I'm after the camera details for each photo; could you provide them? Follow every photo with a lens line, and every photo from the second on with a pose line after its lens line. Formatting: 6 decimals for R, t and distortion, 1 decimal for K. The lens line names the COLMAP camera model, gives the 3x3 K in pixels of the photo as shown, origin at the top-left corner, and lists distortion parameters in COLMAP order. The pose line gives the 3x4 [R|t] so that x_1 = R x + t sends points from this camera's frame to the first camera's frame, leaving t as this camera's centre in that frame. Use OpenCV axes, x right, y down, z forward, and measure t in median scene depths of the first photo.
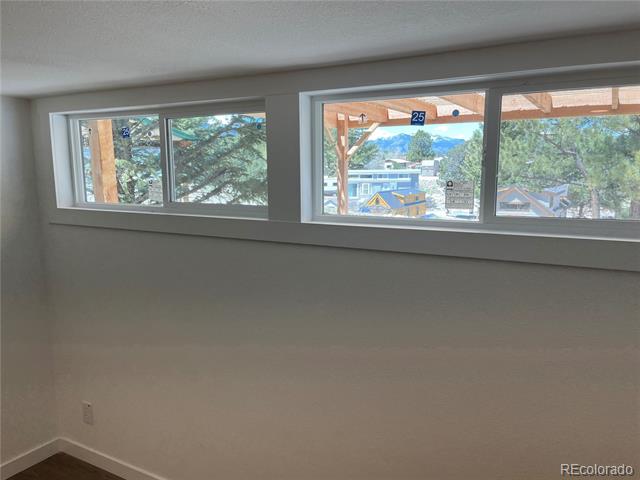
lens RADIAL K [[479.8, 0, 322.1], [0, 479.8, 240.8], [0, 0, 1]] dist [0.031509, -0.014343]
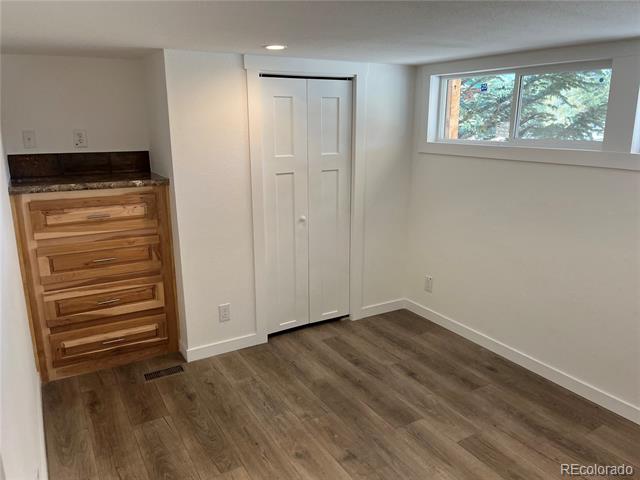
lens RADIAL K [[479.8, 0, 314.4], [0, 479.8, 238.9], [0, 0, 1]] dist [0.031509, -0.014343]
pose [[0.861731, 0.128291, -0.490877, -0.082405], [-0.076348, 0.989275, 0.124519, 0.063472], [0.501588, -0.069824, 0.862284, -0.426252]]
